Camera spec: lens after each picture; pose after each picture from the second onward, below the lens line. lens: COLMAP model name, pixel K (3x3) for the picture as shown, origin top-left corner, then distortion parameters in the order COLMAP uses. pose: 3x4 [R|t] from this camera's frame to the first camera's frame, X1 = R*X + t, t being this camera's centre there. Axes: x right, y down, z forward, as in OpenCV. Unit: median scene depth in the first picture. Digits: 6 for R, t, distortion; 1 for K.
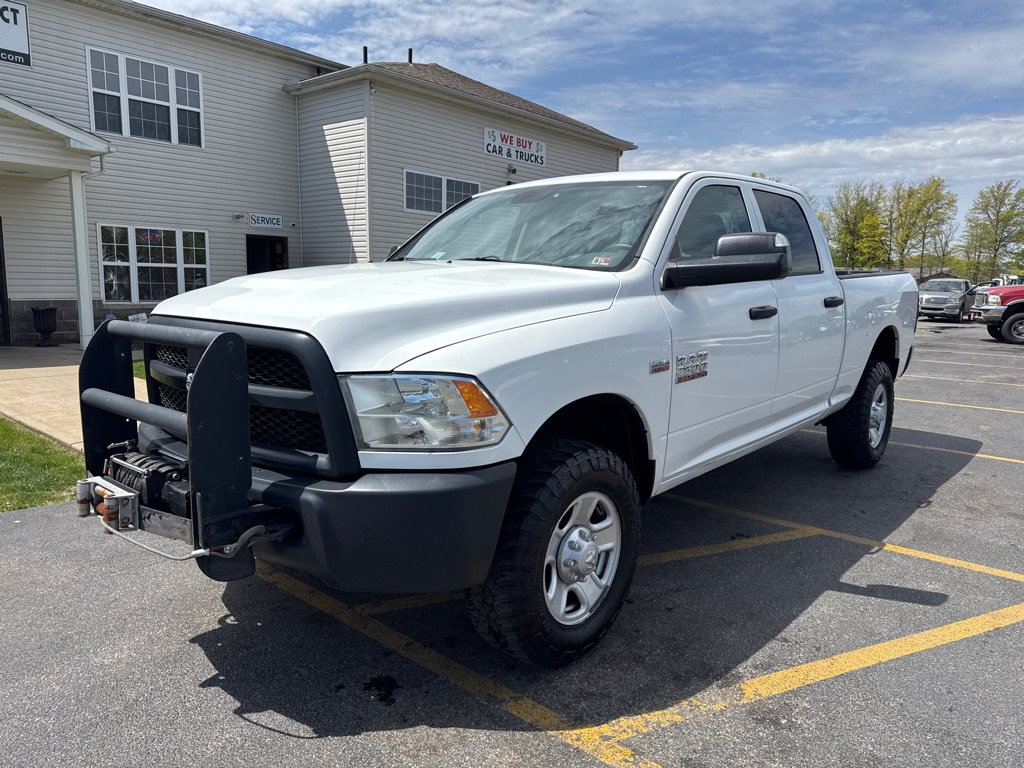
lens RADIAL K [[728.1, 0, 517.2], [0, 728.1, 391.1], [0, 0, 1]] dist [0.020532, -0.019095]
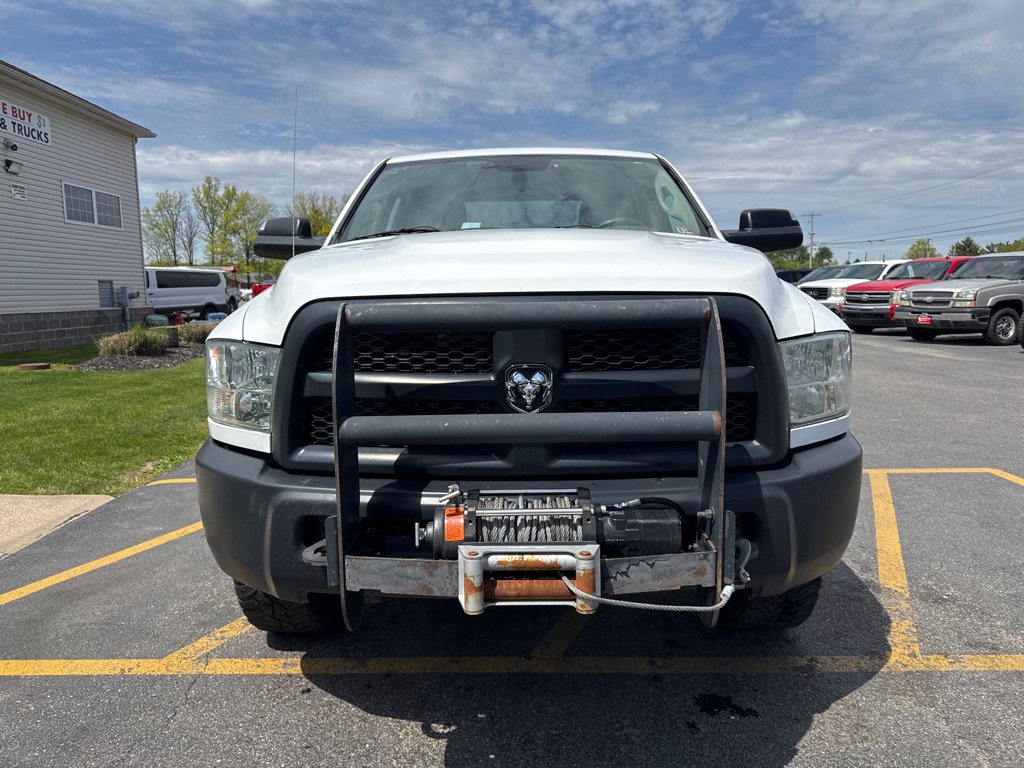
lens RADIAL K [[728.1, 0, 524.6], [0, 728.1, 382.9], [0, 0, 1]] dist [0.020532, -0.019095]
pose [[0.755576, -0.113933, 0.645077, -0.154265], [0.126504, 0.991600, 0.026962, -0.005132], [-0.642730, 0.061234, 0.763642, 0.080890]]
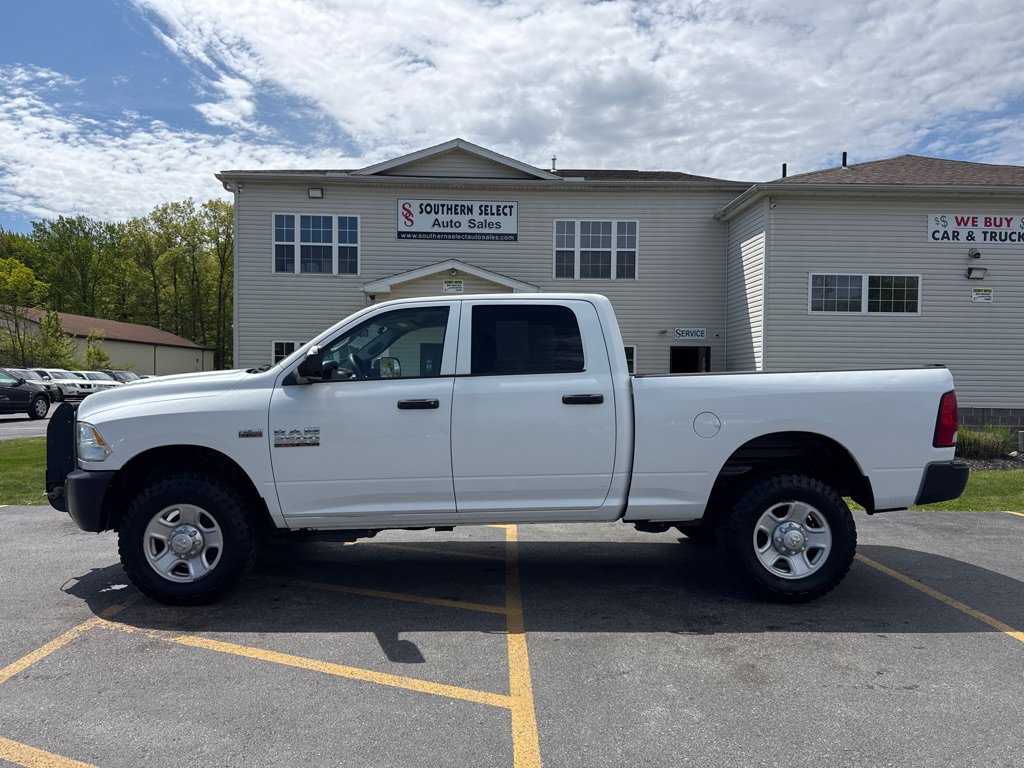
lens RADIAL K [[728.1, 0, 506.3], [0, 728.1, 388.5], [0, 0, 1]] dist [0.020532, -0.019095]
pose [[0.655561, -0.005602, -0.755122, 0.350696], [-0.106375, 0.989316, -0.099689, -0.006998], [0.747613, 0.145678, 0.647961, 0.076403]]
